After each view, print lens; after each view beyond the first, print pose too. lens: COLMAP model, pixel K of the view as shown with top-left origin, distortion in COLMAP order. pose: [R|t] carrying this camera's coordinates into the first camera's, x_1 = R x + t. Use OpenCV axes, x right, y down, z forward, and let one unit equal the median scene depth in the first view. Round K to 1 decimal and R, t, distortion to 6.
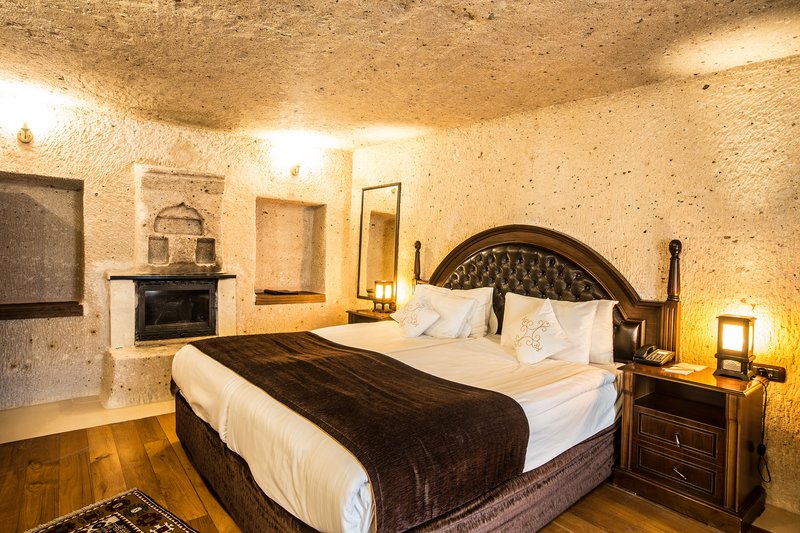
lens RADIAL K [[471.5, 0, 393.4], [0, 471.5, 262.1], [0, 0, 1]] dist [-0.016453, 0.031338]
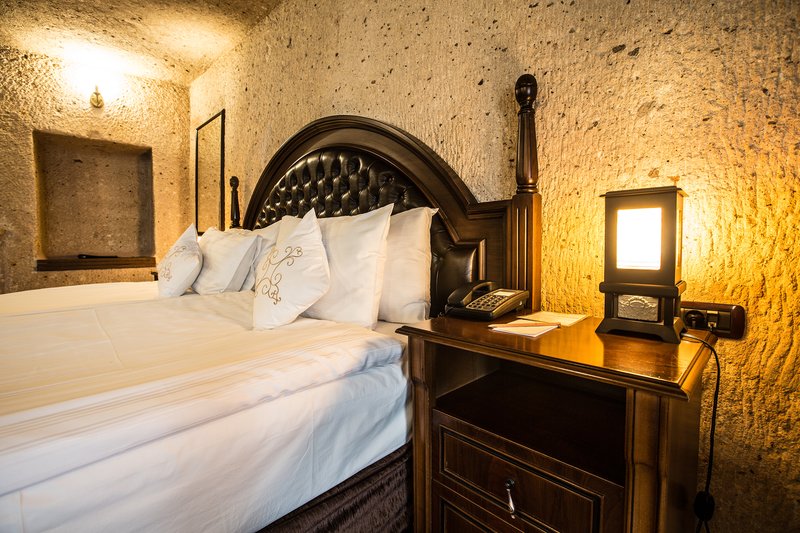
lens RADIAL K [[361.7, 0, 404.0], [0, 361.7, 264.4], [0, 0, 1]] dist [-0.022342, 0.003937]
pose [[0.996533, -0.038964, 0.073504, 0.414666], [0.037335, 0.999029, 0.023408, 0.140372], [-0.074345, -0.020582, 0.997020, 0.592260]]
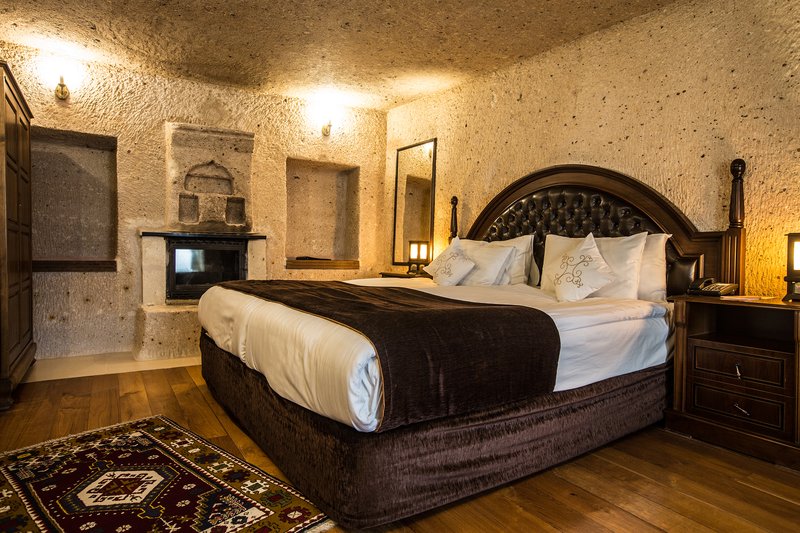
lens RADIAL K [[504.8, 0, 392.5], [0, 504.8, 265.3], [0, 0, 1]] dist [-0.009037, 0.036369]
pose [[0.994847, -0.008696, -0.101012, 0.044953], [0.007619, 0.999910, -0.011039, 0.152486], [0.101099, 0.010213, 0.994824, -0.013928]]
